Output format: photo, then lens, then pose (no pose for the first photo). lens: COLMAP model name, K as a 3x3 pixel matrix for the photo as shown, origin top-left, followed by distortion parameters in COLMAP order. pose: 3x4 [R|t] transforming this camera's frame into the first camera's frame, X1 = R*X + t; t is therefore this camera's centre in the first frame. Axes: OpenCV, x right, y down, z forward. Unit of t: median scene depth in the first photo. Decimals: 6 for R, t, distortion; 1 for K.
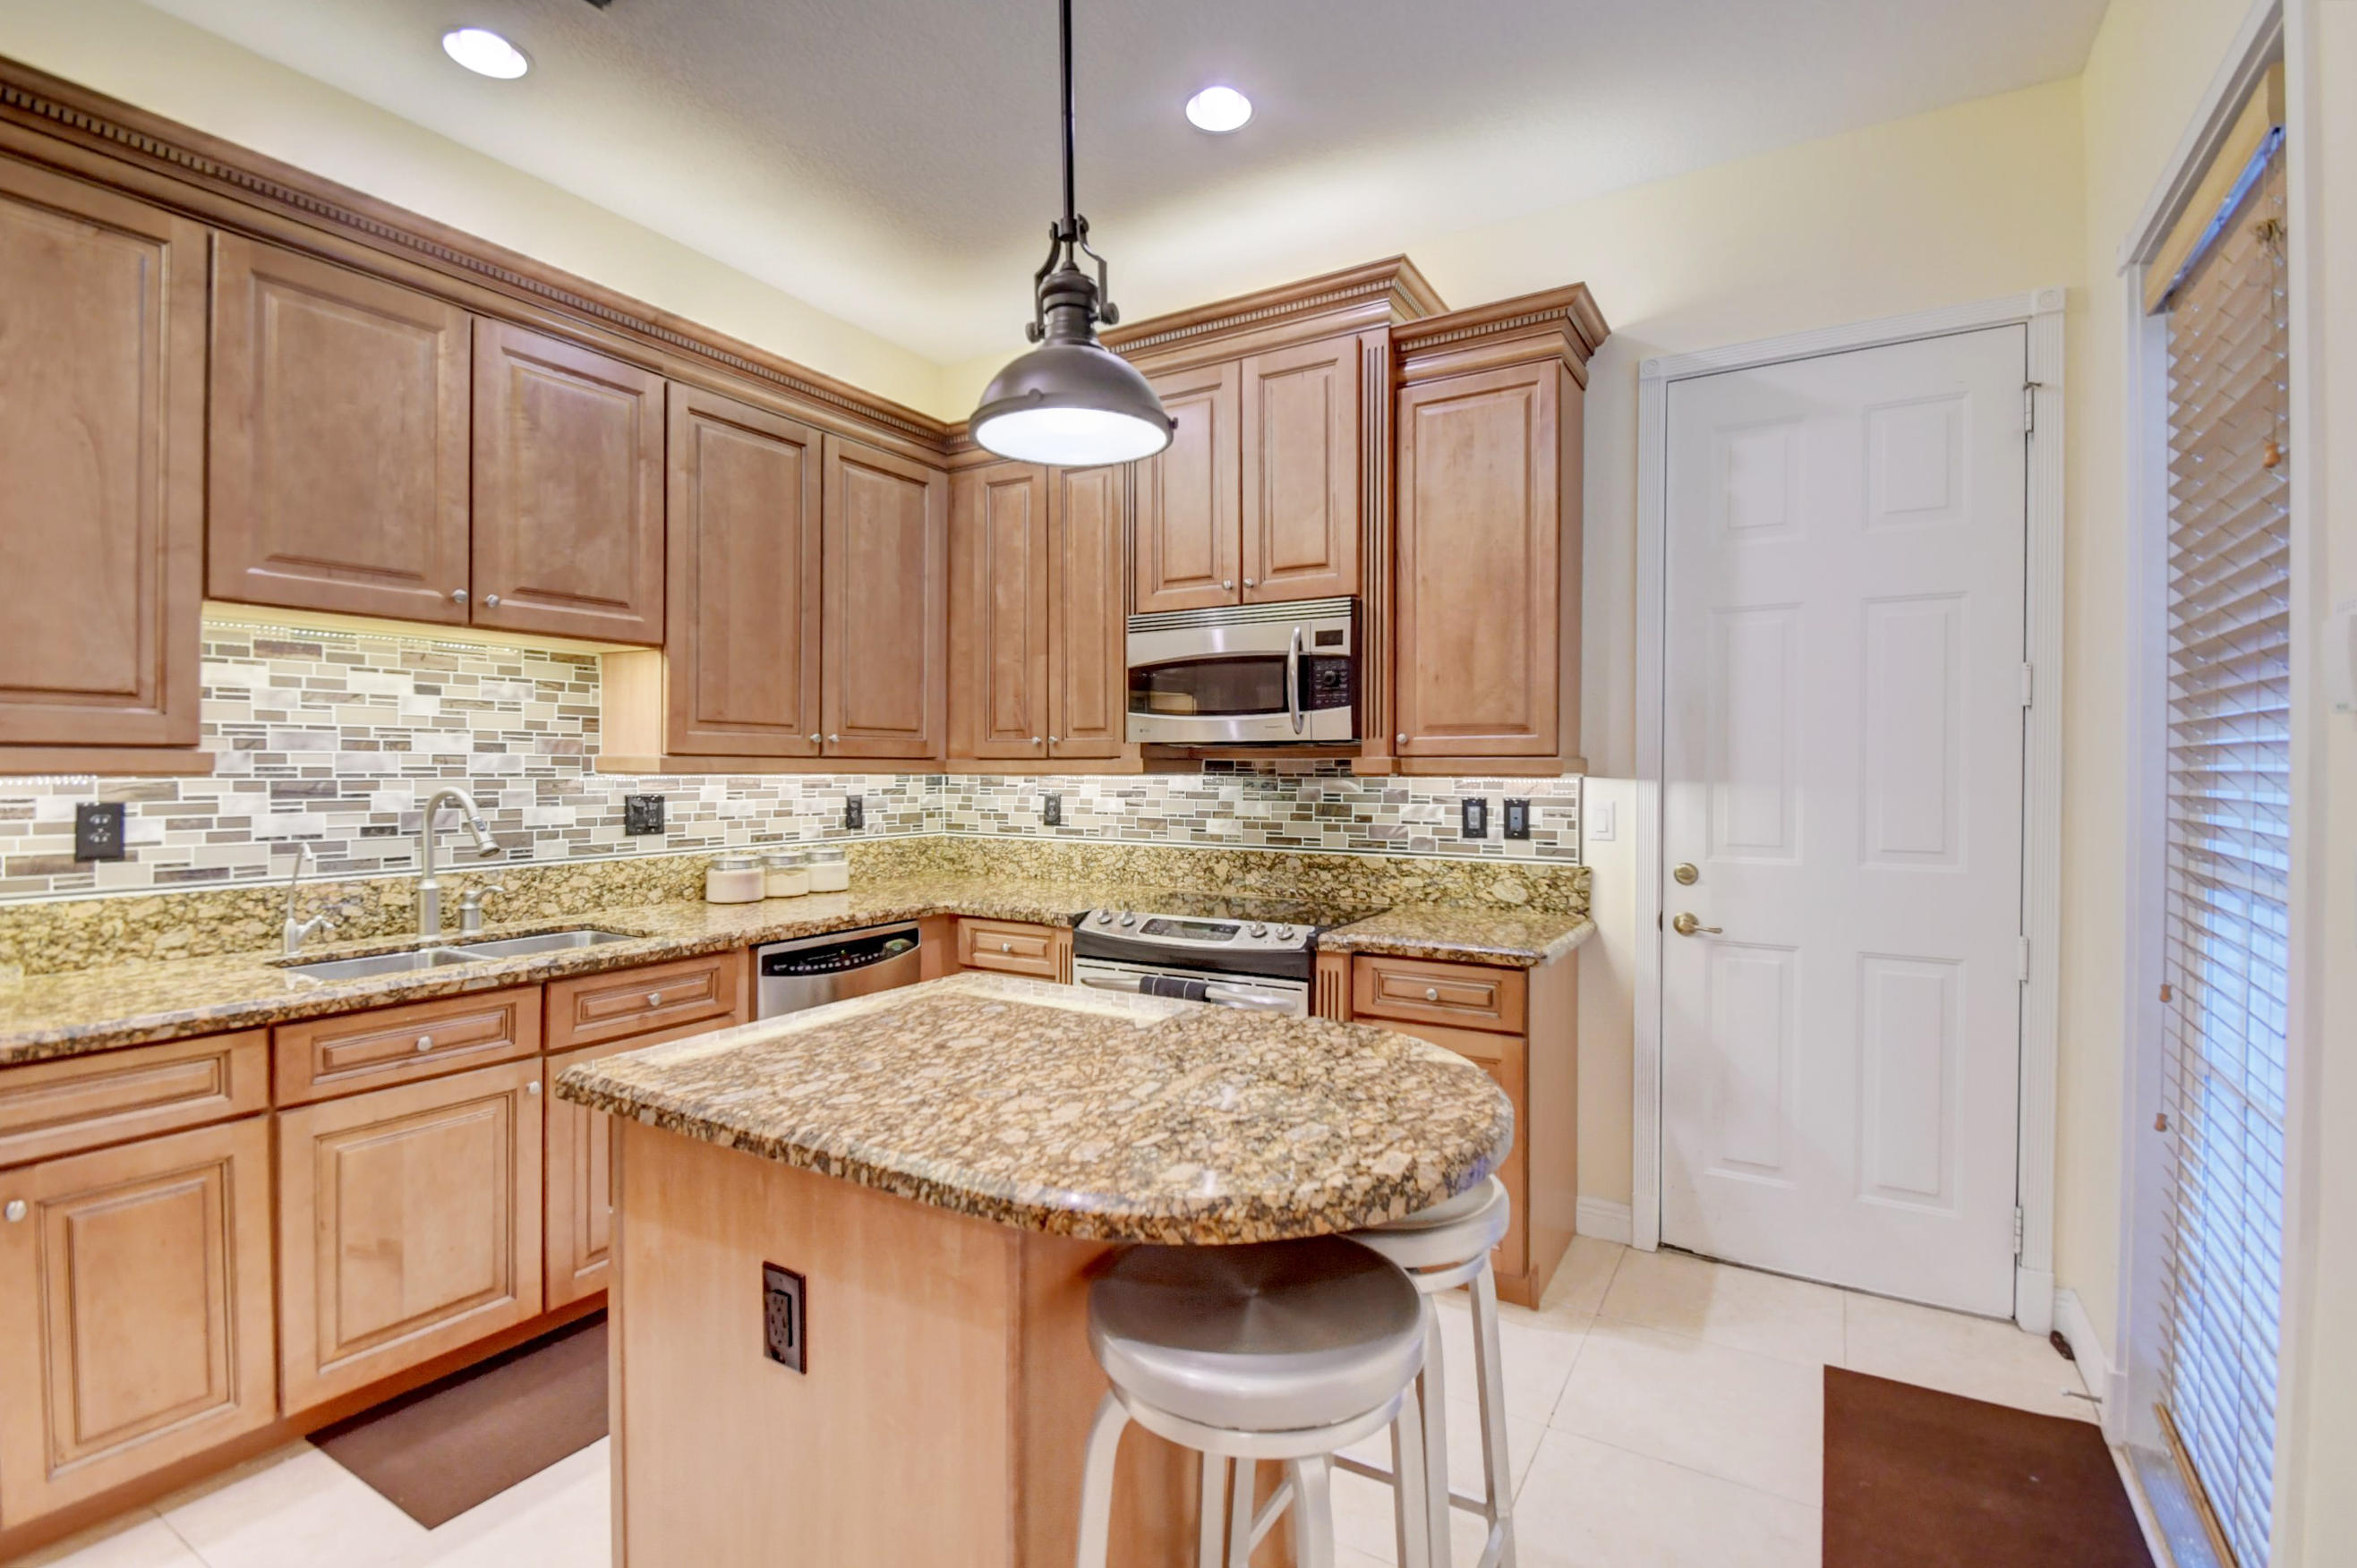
lens RADIAL K [[1070.9, 0, 1217.1], [0, 1070.9, 776.8], [0, 0, 1]] dist [0.015859, -0.021163]
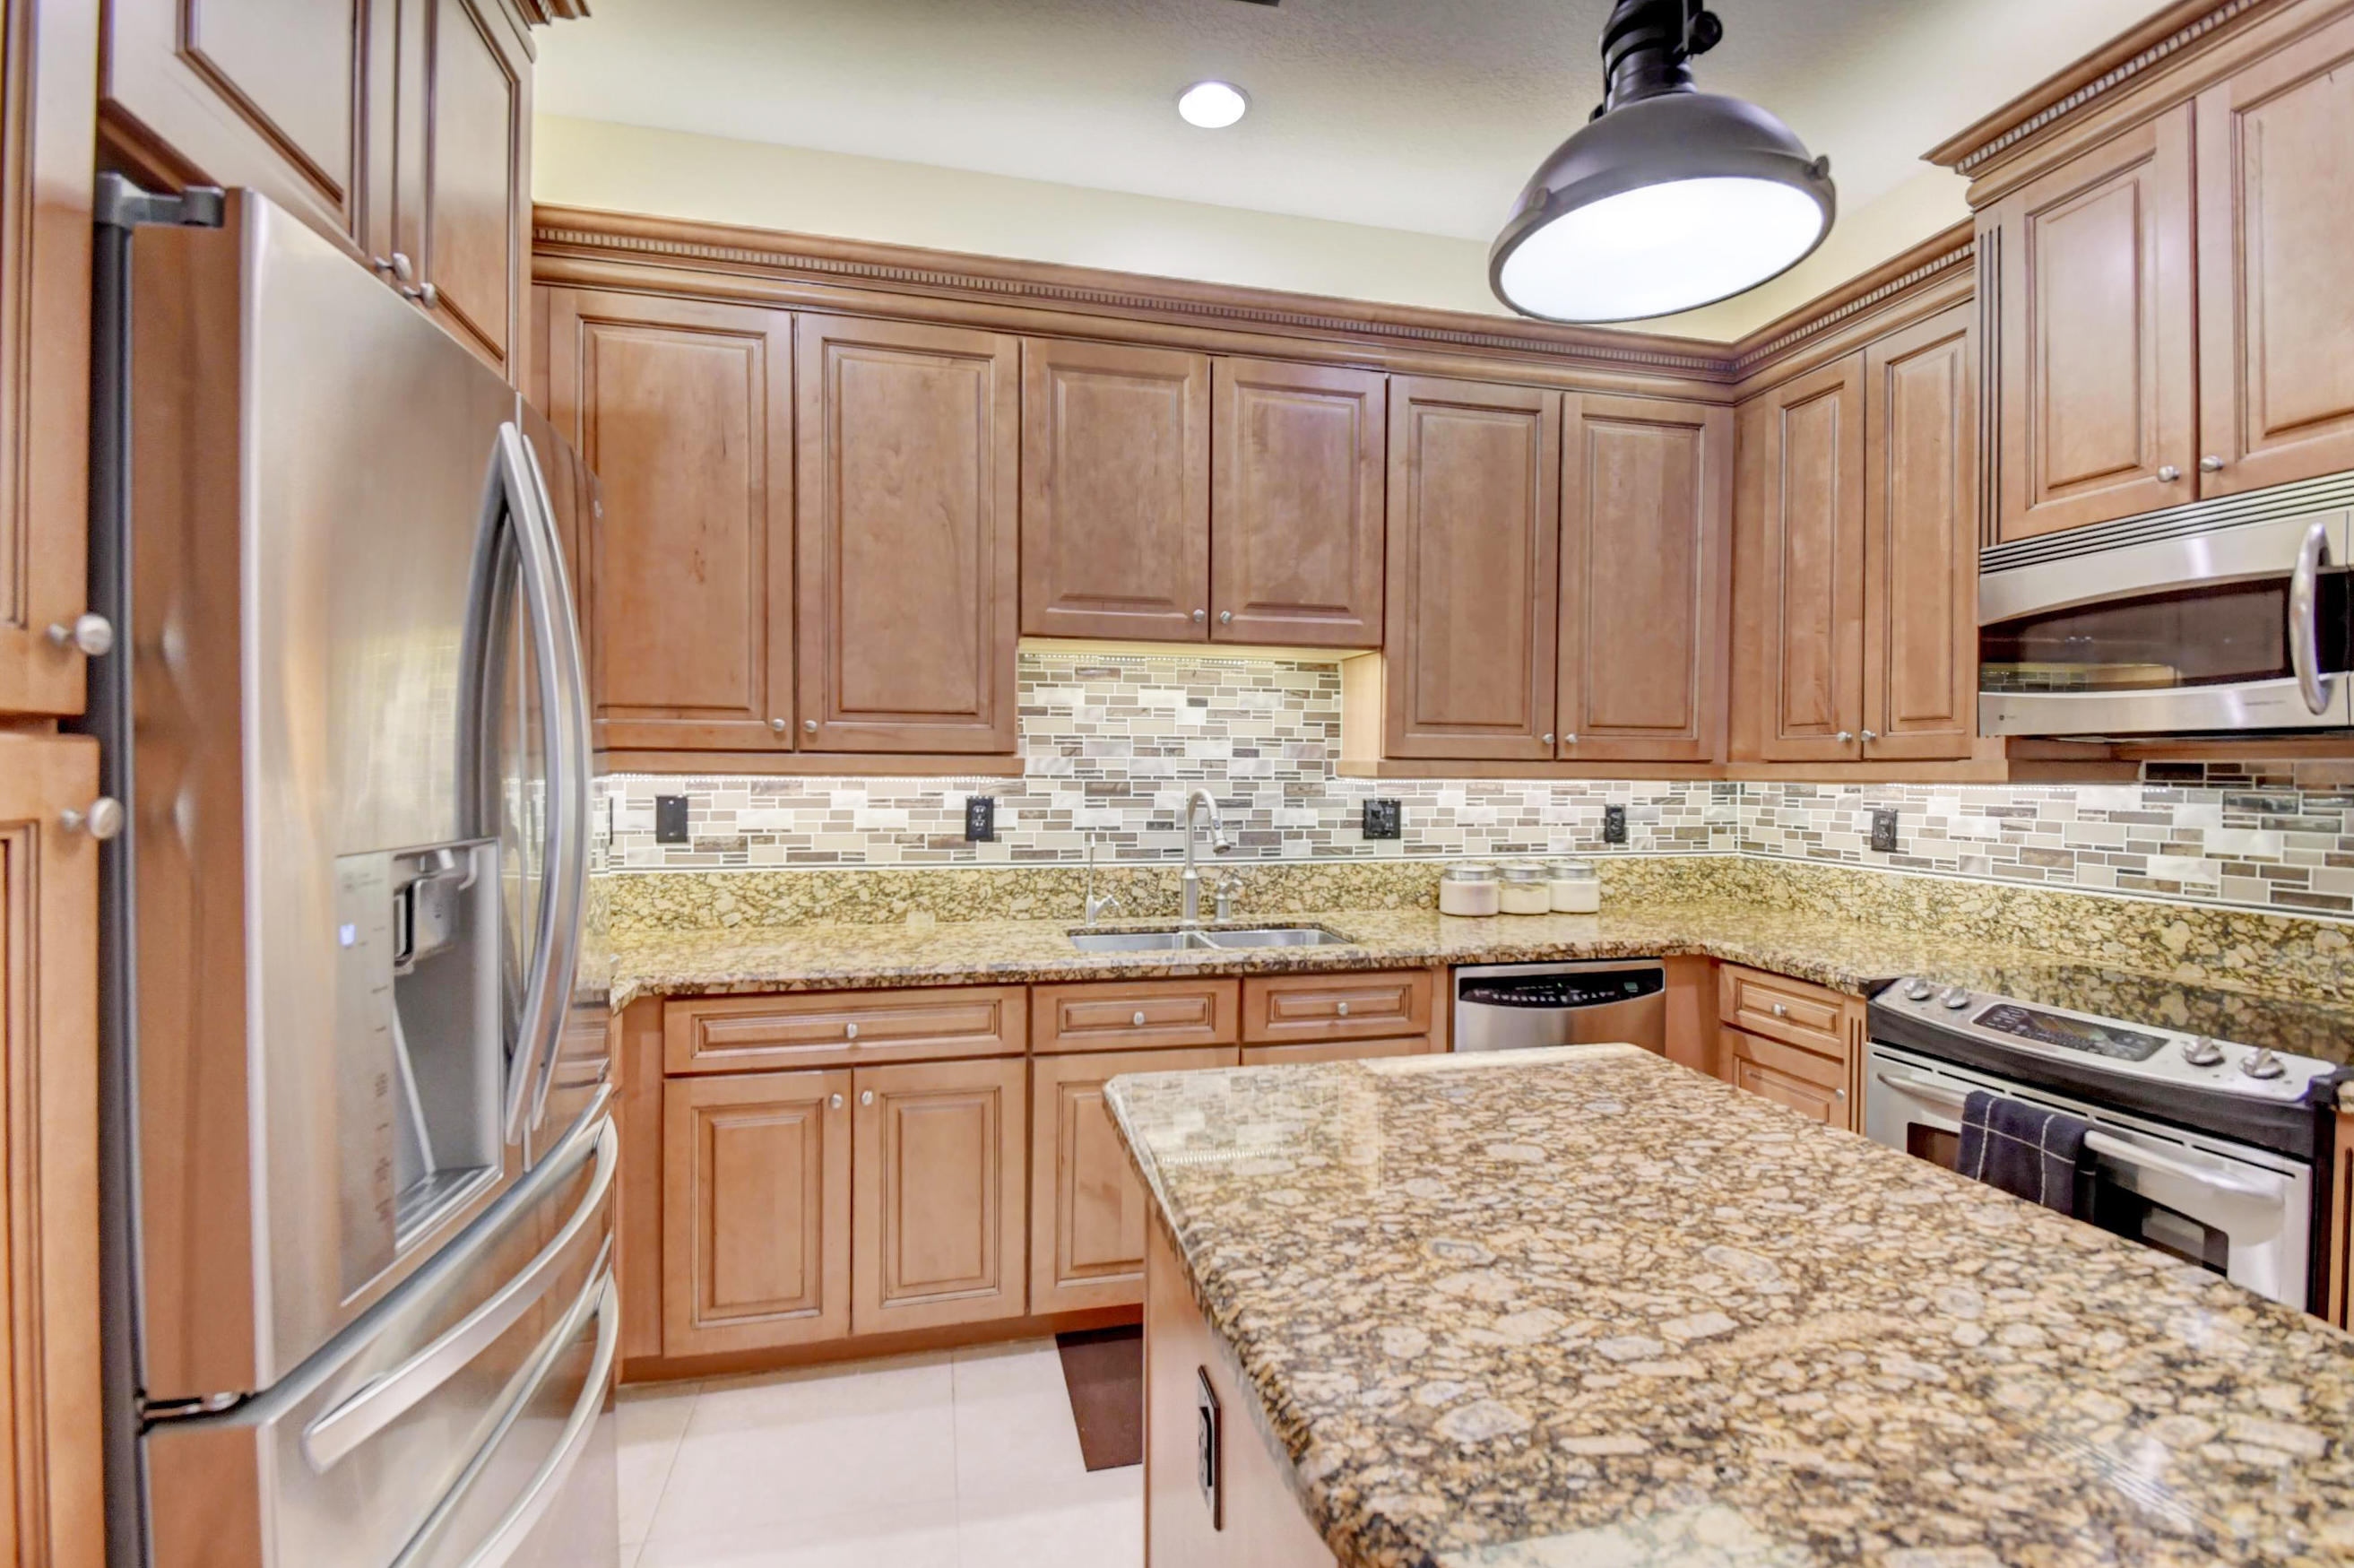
lens RADIAL K [[1078.4, 0, 1190.8], [0, 1078.4, 781.4], [0, 0, 1]] dist [0.017199, -0.021290]
pose [[0.687654, 0.008189, -0.725993, 0.088551], [-0.009291, 0.999954, 0.002479, -0.000451], [0.725979, 0.005040, 0.687698, 0.213211]]
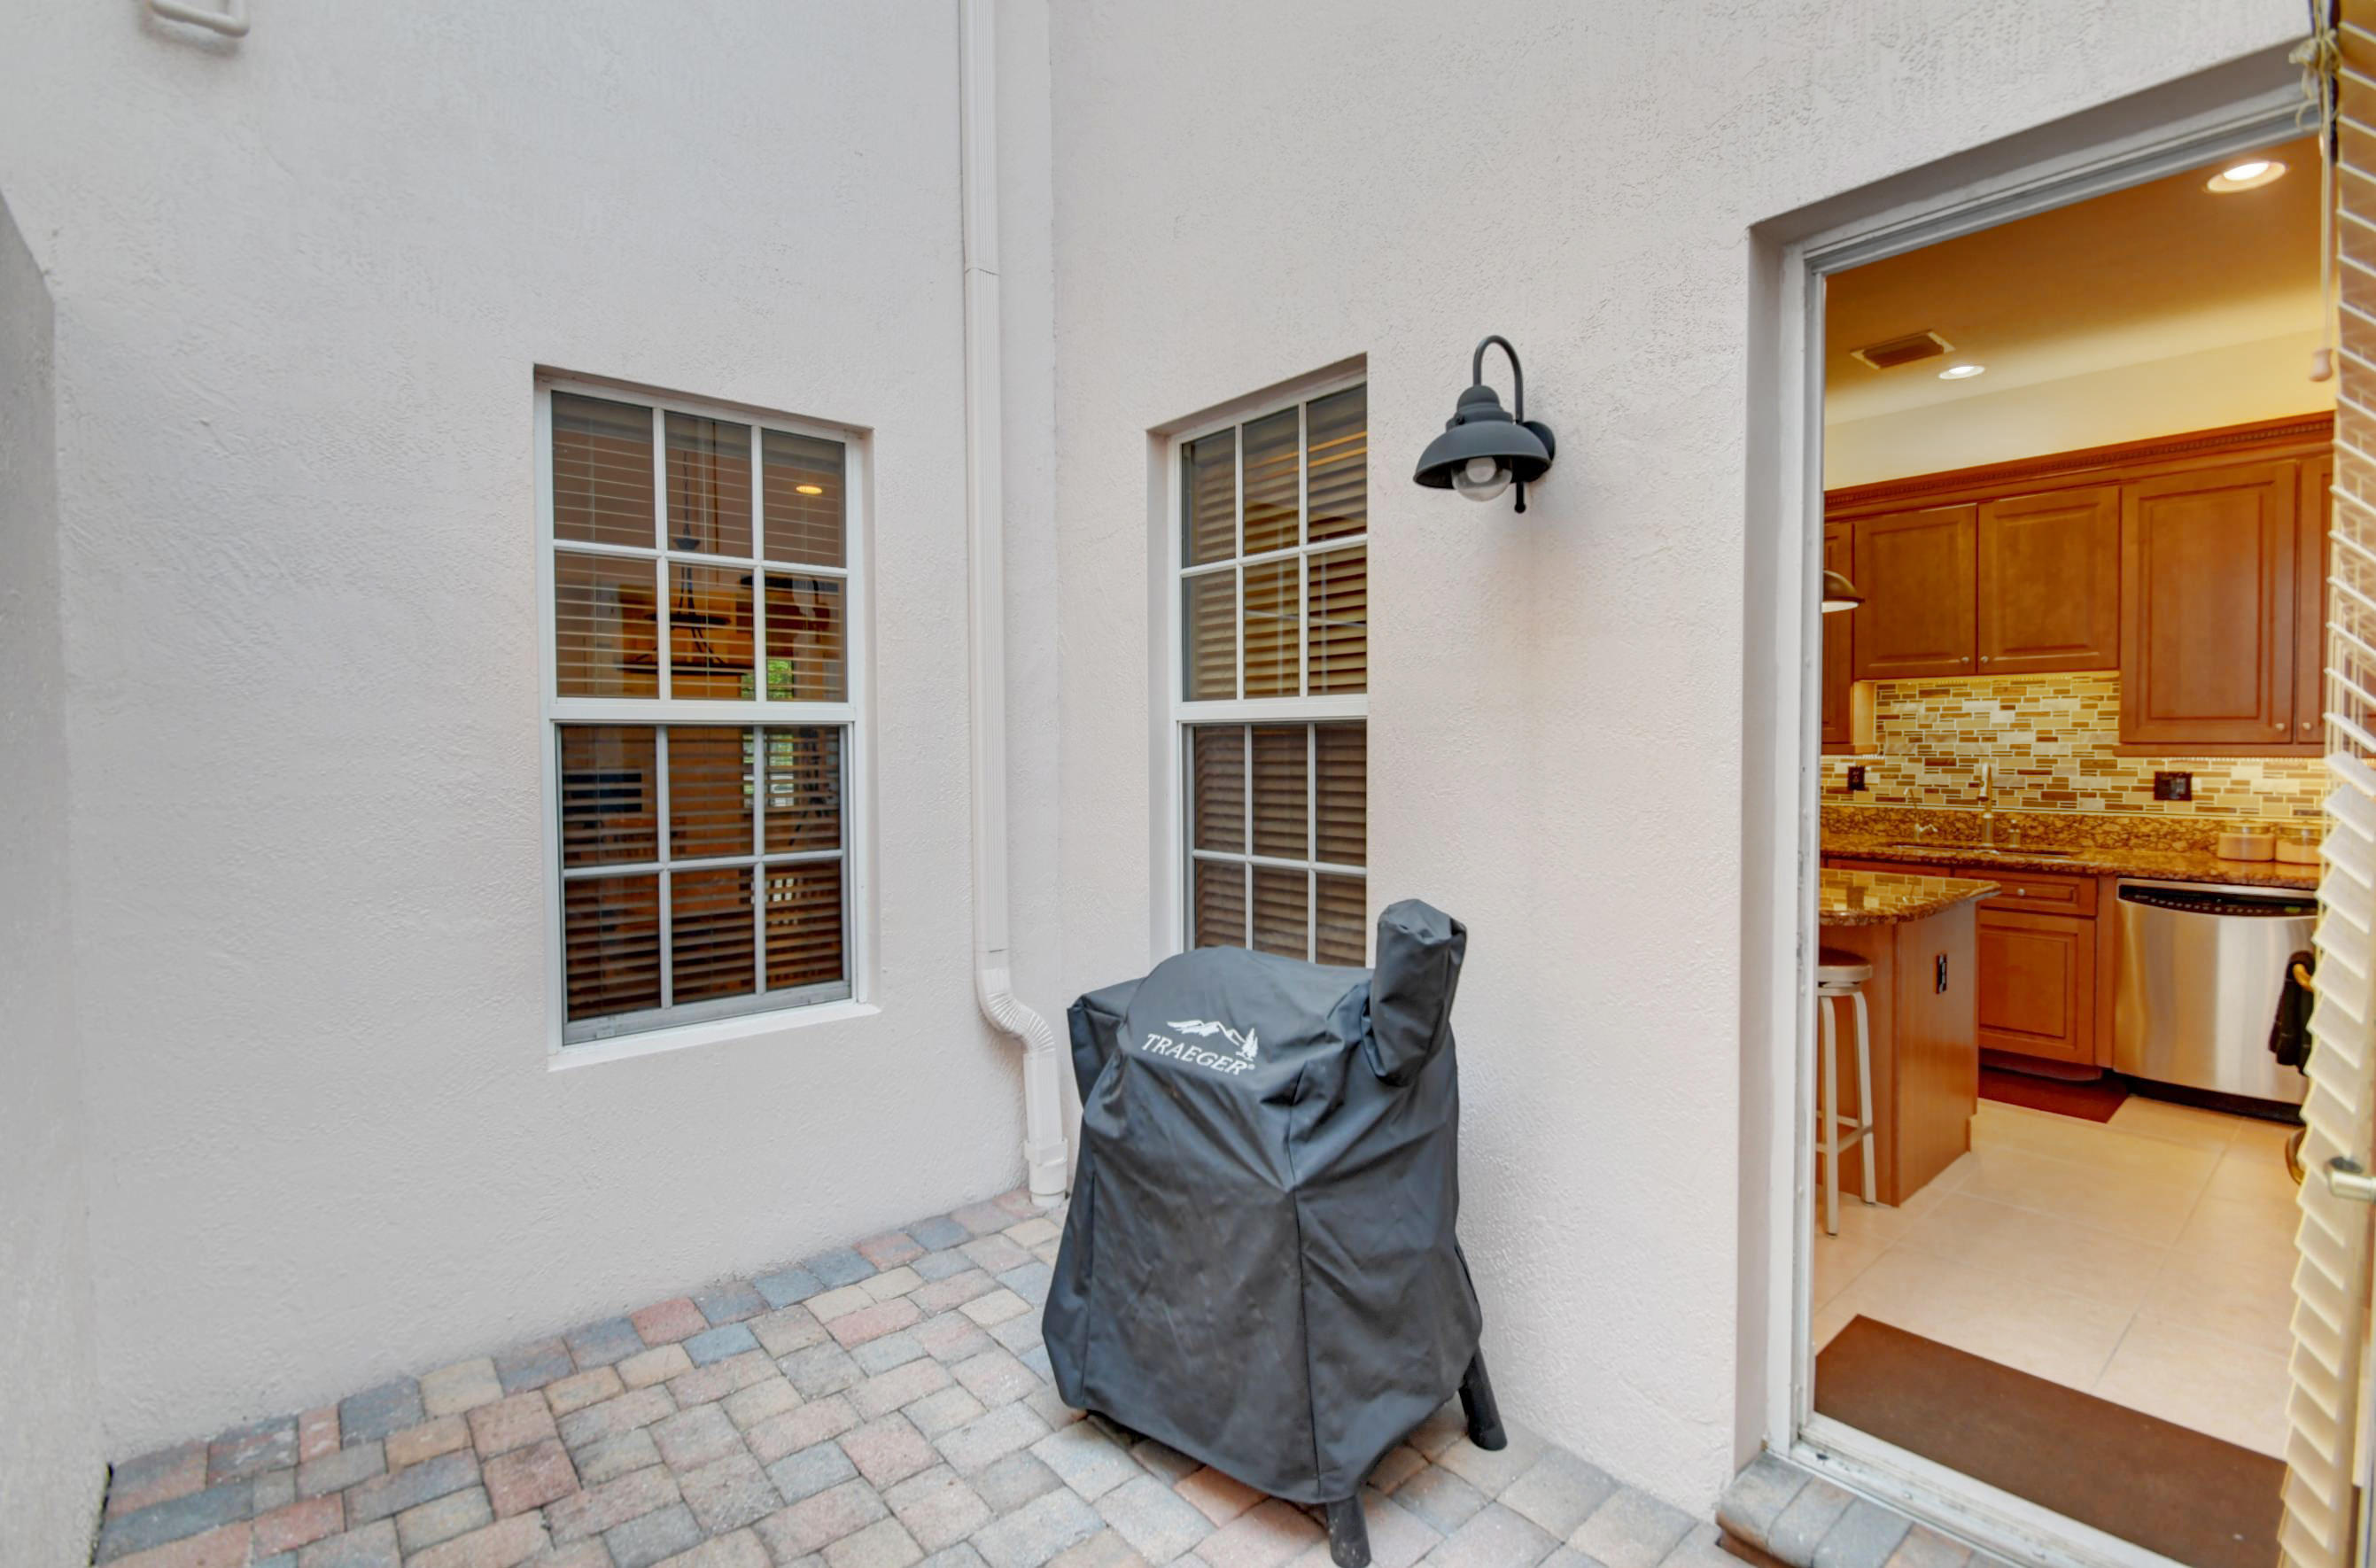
lens RADIAL K [[1094.7, 0, 1192.4], [0, 1094.7, 769.4], [0, 0, 1]] dist [0.017757, -0.022337]
pose [[-0.341306, 0.021482, -0.939707, 1.439543], [-0.003751, 0.999700, 0.024216, -0.017985], [0.939945, 0.011790, -0.341122, 0.356123]]
